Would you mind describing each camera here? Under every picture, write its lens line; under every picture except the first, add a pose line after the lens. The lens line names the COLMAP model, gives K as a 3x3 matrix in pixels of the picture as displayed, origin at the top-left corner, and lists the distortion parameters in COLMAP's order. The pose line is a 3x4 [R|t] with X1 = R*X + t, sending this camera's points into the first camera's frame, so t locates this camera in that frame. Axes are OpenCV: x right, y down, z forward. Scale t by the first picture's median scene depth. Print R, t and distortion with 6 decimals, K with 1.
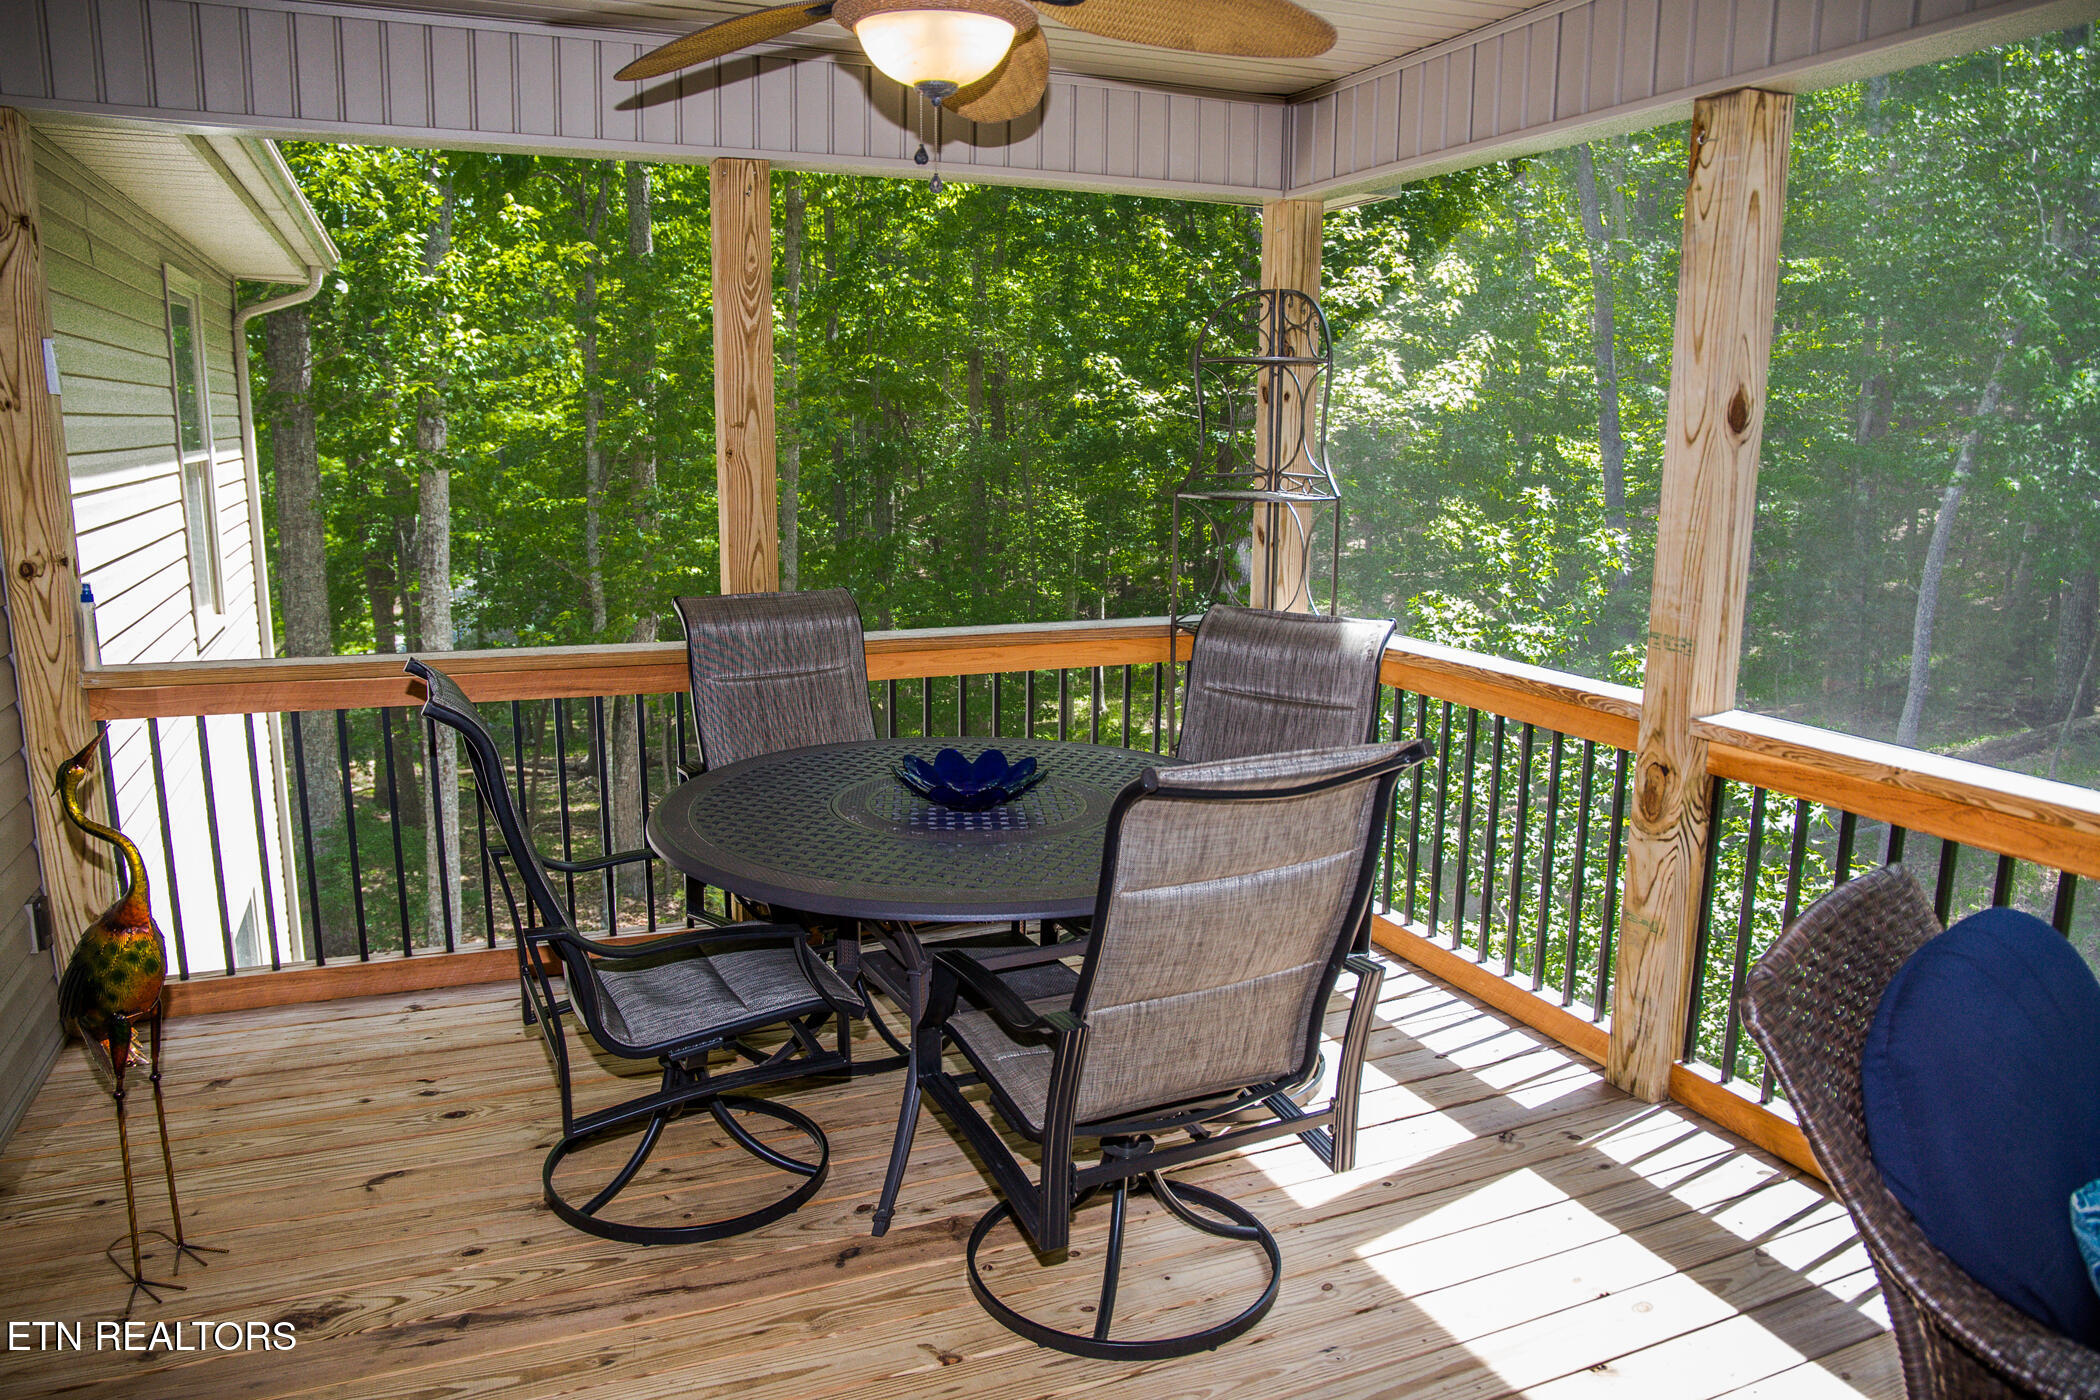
lens RADIAL K [[1483.6, 0, 1064.0], [0, 1483.6, 700.4], [0, 0, 1]] dist [-0.094678, 0.060067]
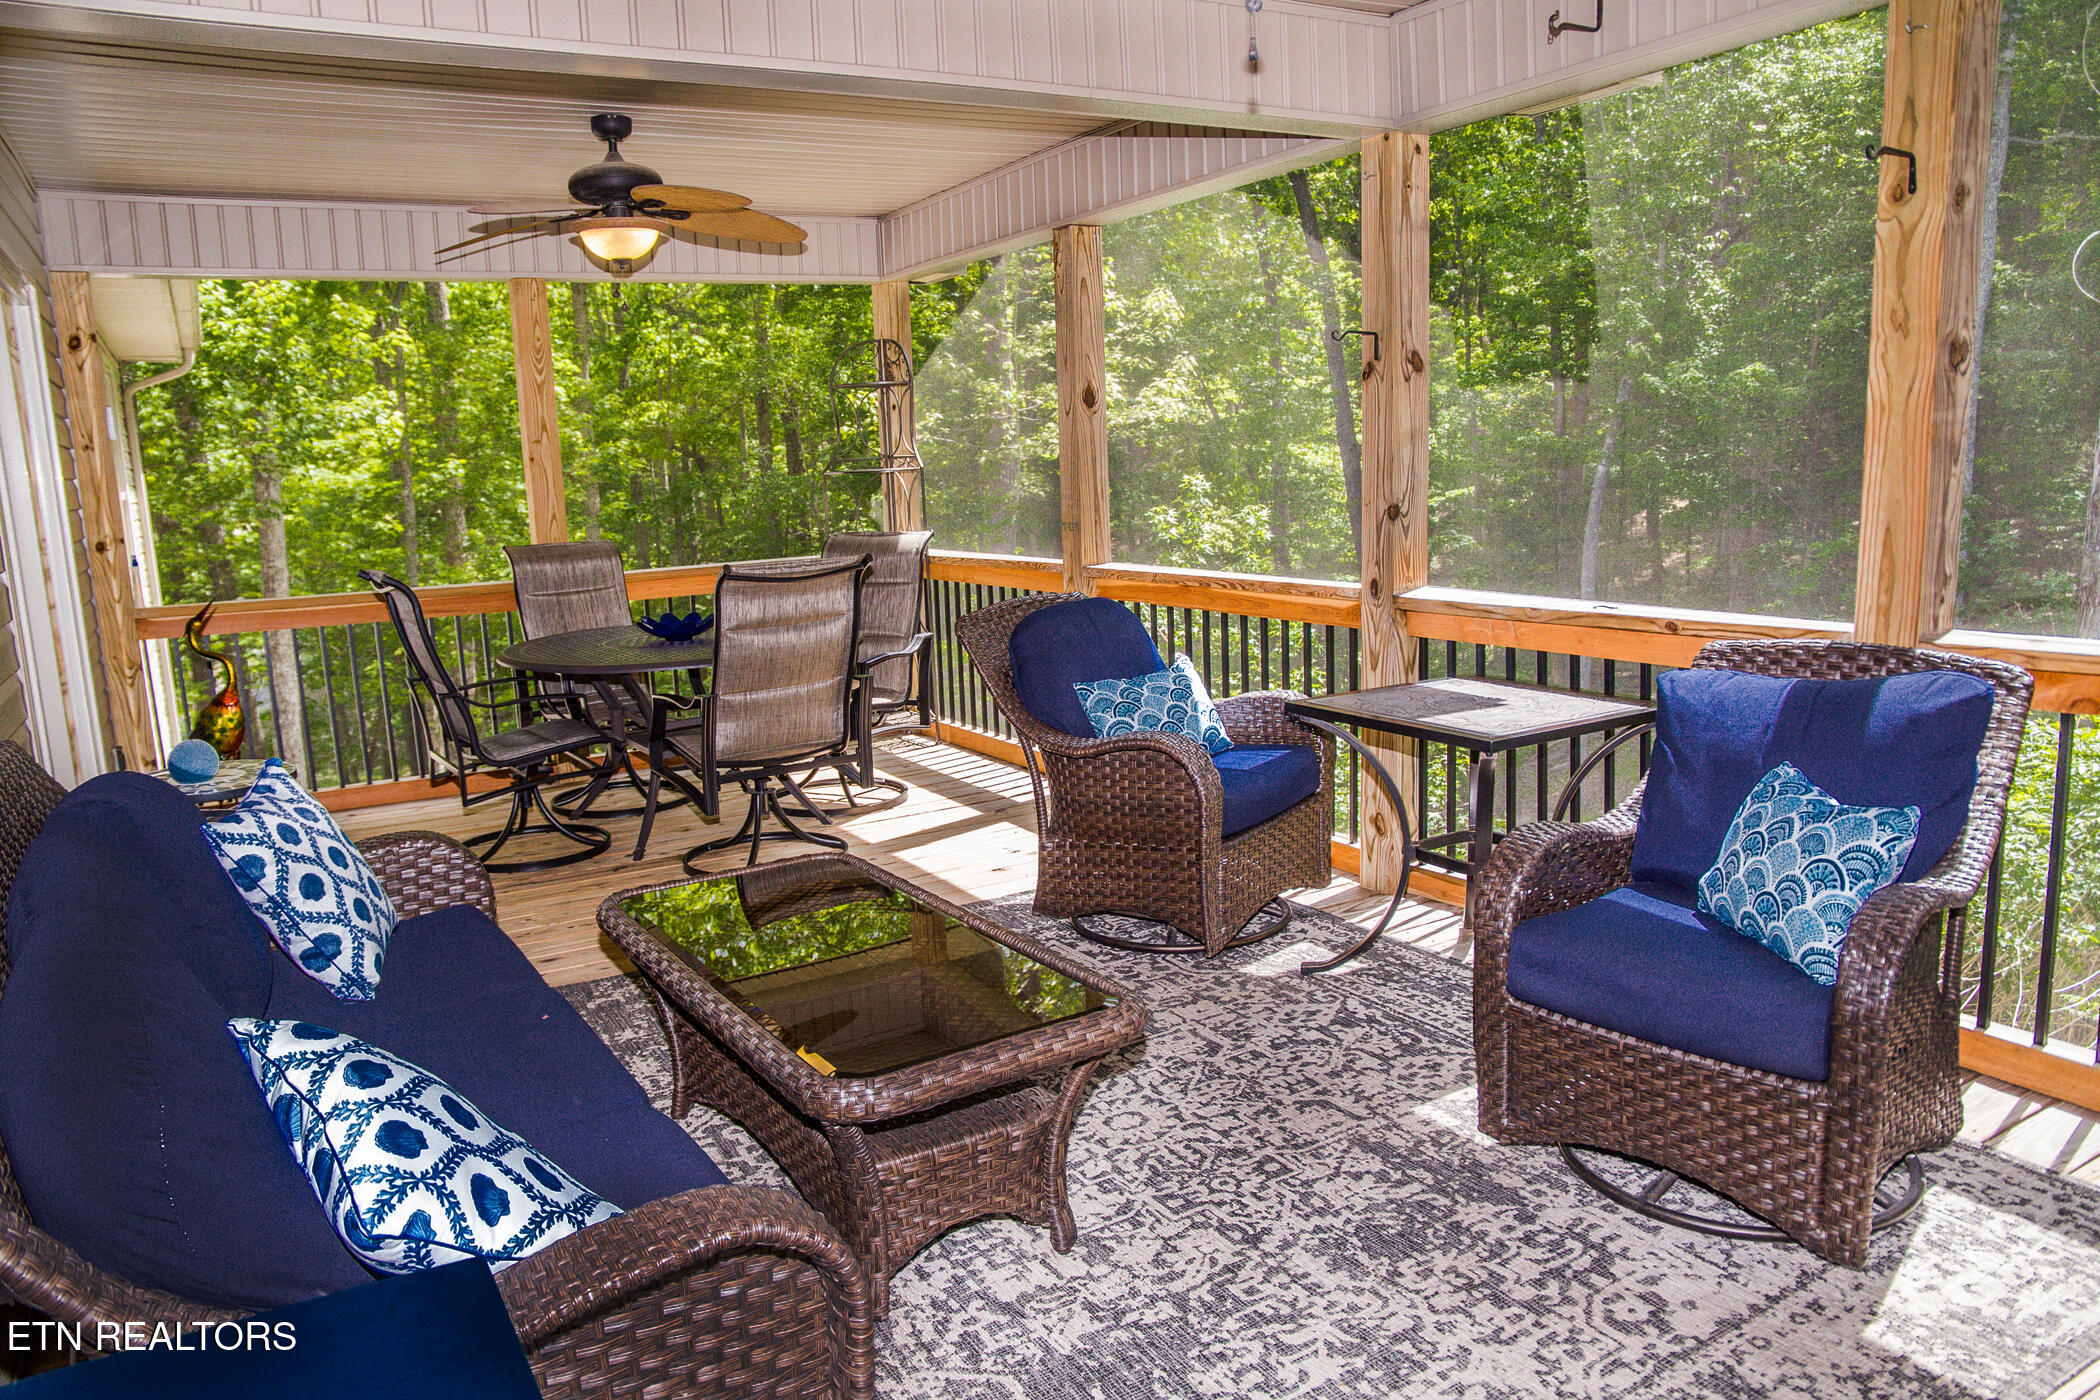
lens RADIAL K [[1483.6, 0, 1064.0], [0, 1483.6, 700.4], [0, 0, 1]] dist [-0.094678, 0.060067]
pose [[0.990761, -0.071789, 0.115065, 0.124470], [0.074259, 0.997088, -0.017324, 0.138932], [-0.113486, 0.025709, 0.993207, -0.543595]]
